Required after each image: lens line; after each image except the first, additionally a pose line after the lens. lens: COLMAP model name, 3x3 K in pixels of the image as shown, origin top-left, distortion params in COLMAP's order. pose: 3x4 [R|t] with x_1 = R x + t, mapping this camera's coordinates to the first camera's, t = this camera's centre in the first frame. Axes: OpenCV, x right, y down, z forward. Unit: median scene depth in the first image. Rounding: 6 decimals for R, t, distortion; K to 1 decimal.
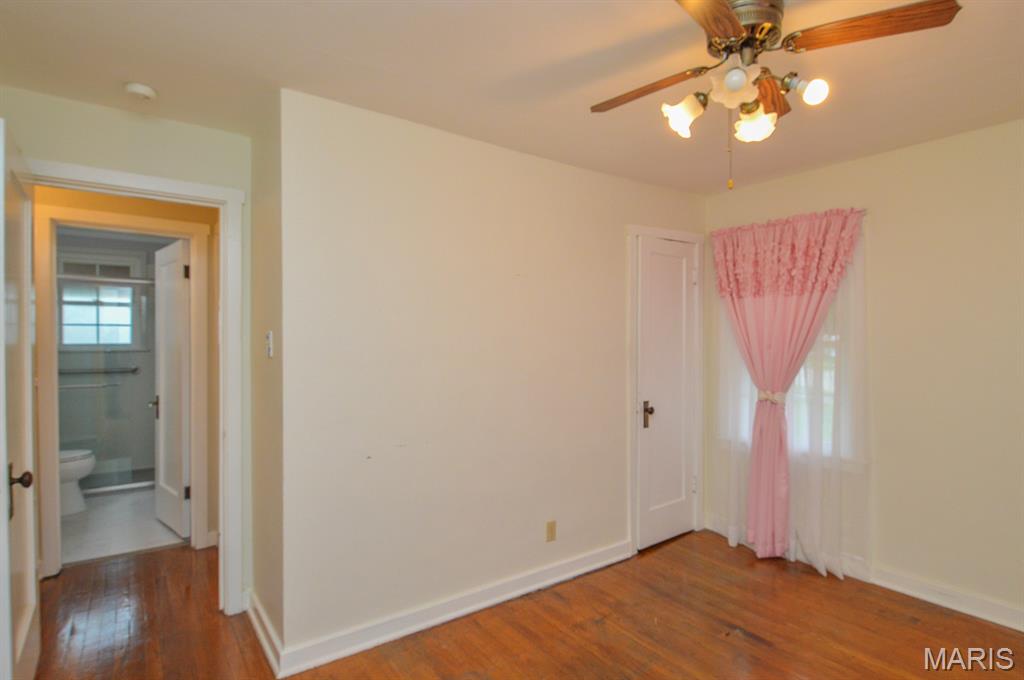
lens RADIAL K [[508.1, 0, 512.0], [0, 508.1, 344.3], [0, 0, 1]] dist [0.001765, 0.000488]
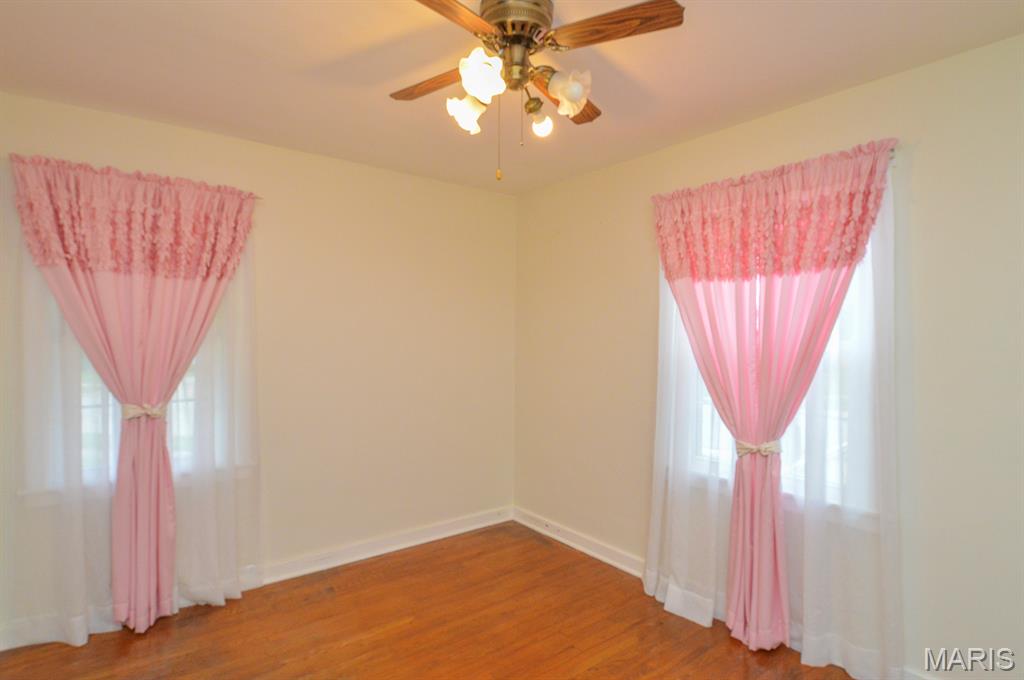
lens RADIAL K [[546.4, 0, 510.8], [0, 546.4, 343.7], [0, 0, 1]] dist [-0.004682, -0.010933]
pose [[-0.025739, -0.013679, 0.999575, -0.318528], [0.002314, 0.999903, 0.013743, -0.004959], [-0.999666, 0.002667, -0.025705, 0.522199]]
